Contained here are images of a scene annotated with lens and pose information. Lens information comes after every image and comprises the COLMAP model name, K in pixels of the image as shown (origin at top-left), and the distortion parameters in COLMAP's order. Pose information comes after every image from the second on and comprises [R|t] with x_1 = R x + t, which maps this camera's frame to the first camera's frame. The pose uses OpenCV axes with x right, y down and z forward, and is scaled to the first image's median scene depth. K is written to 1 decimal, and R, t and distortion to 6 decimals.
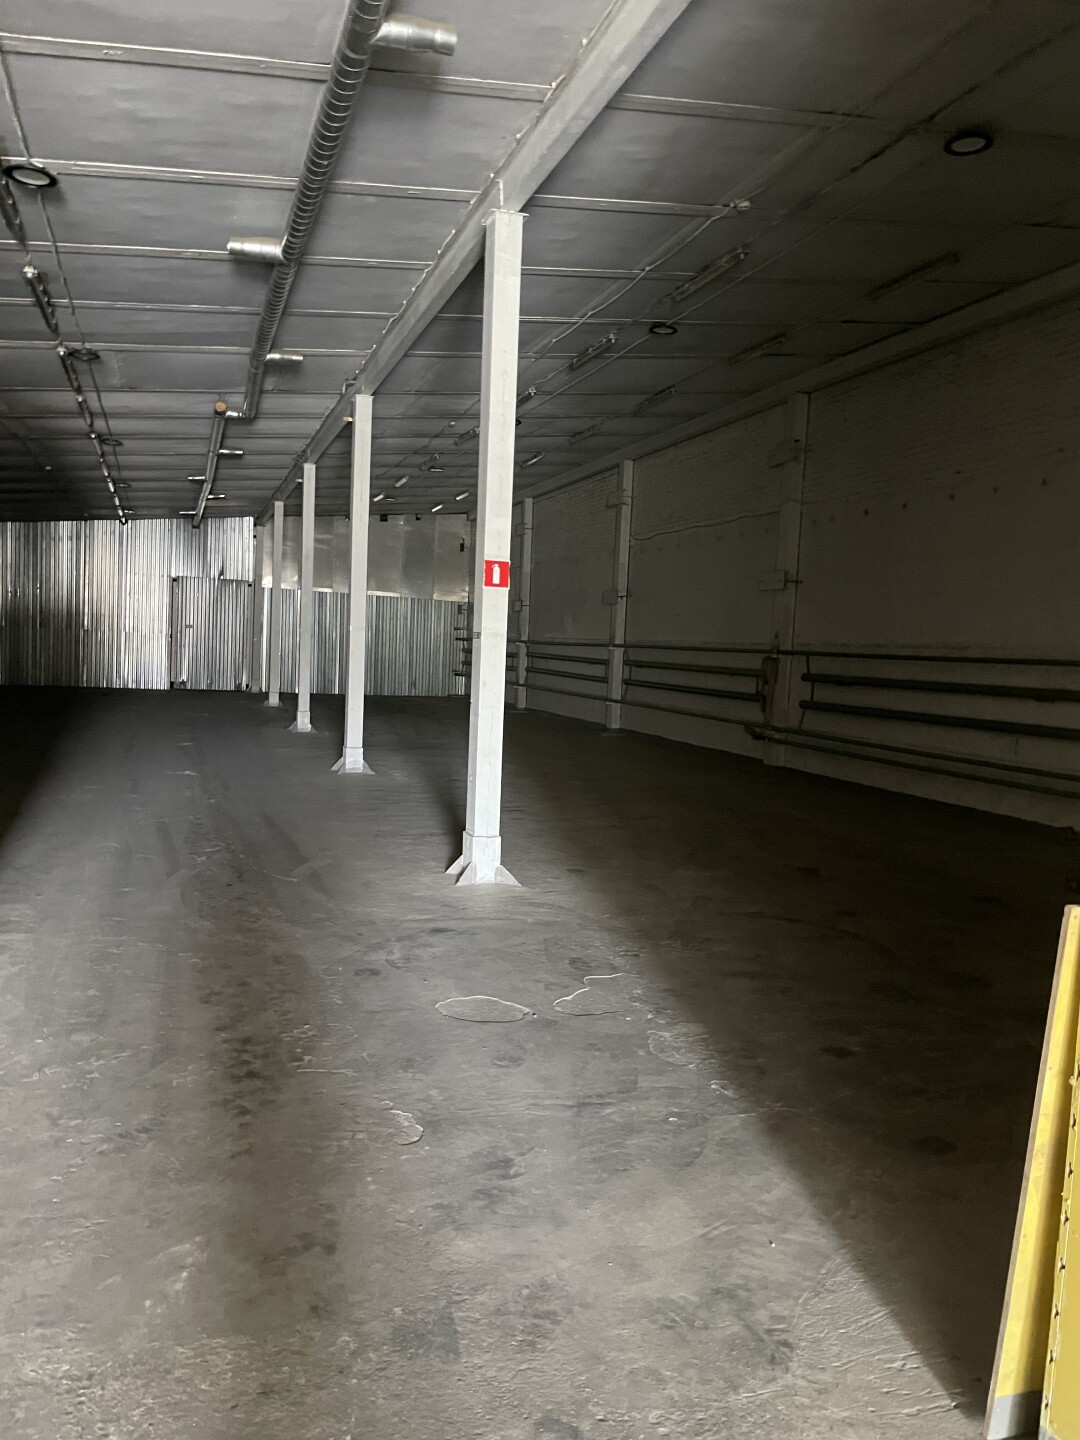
lens RADIAL K [[1088.0, 0, 534.2], [0, 1088.0, 736.1], [0, 0, 1]] dist [0.102209, -0.138748]
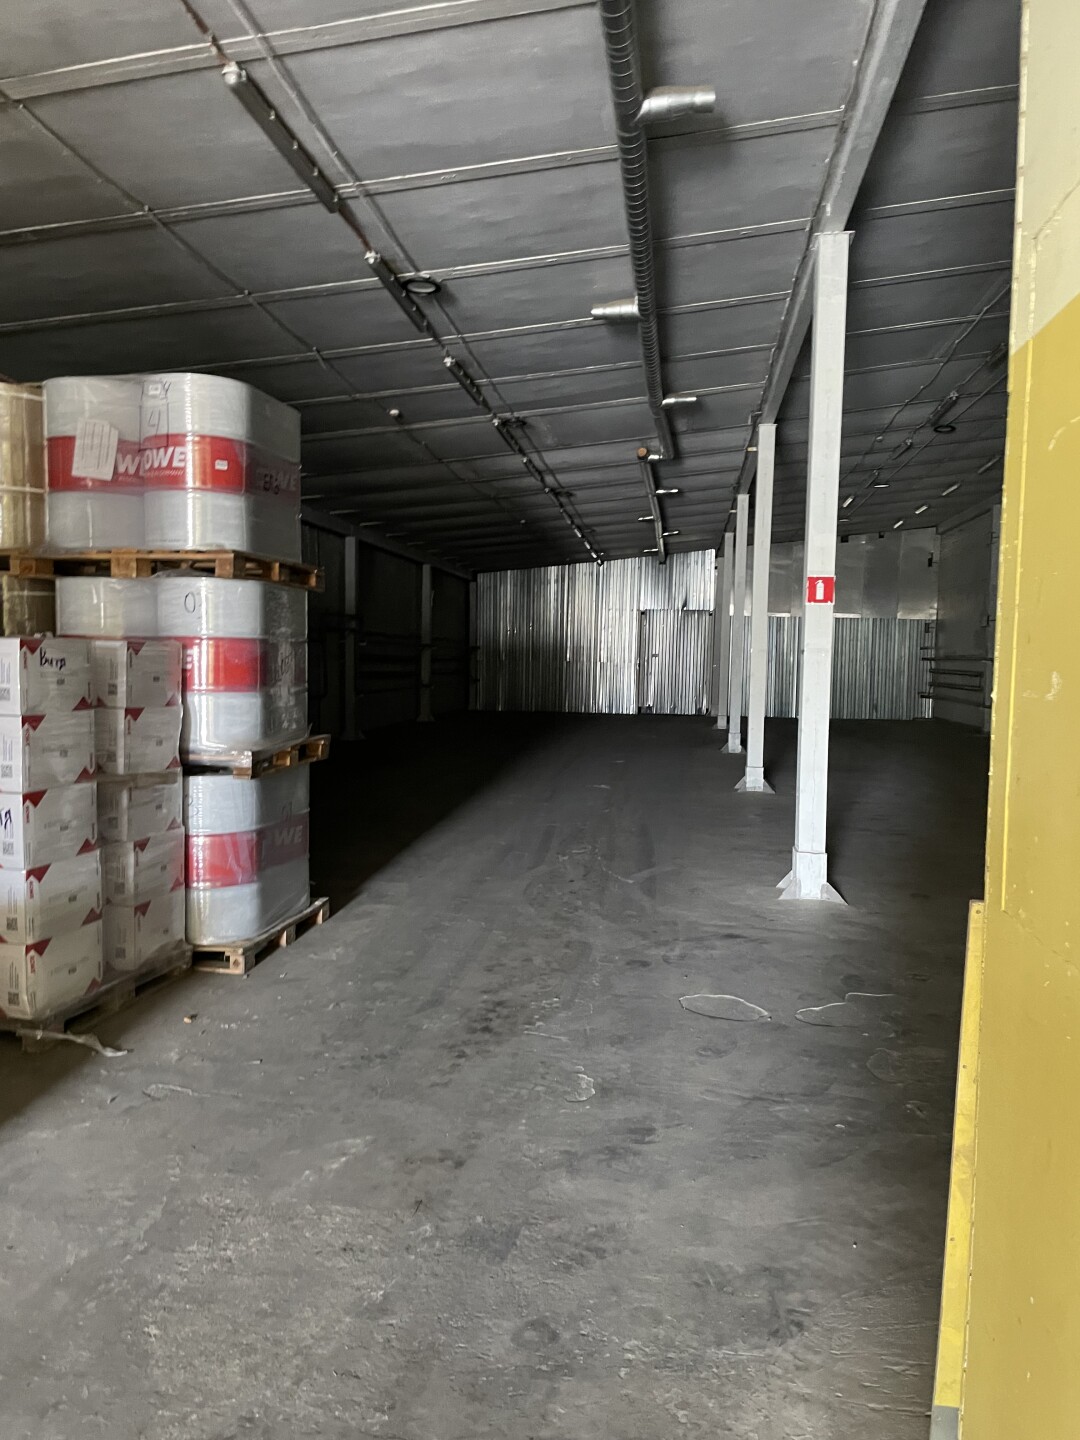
lens RADIAL K [[1088.0, 0, 534.2], [0, 1088.0, 736.1], [0, 0, 1]] dist [0.102209, -0.138748]
pose [[0.895569, 0.005250, -0.444892, 0.179107], [-0.016342, 0.999644, -0.021100, 0.011382], [0.444623, 0.026167, 0.895336, -0.016392]]
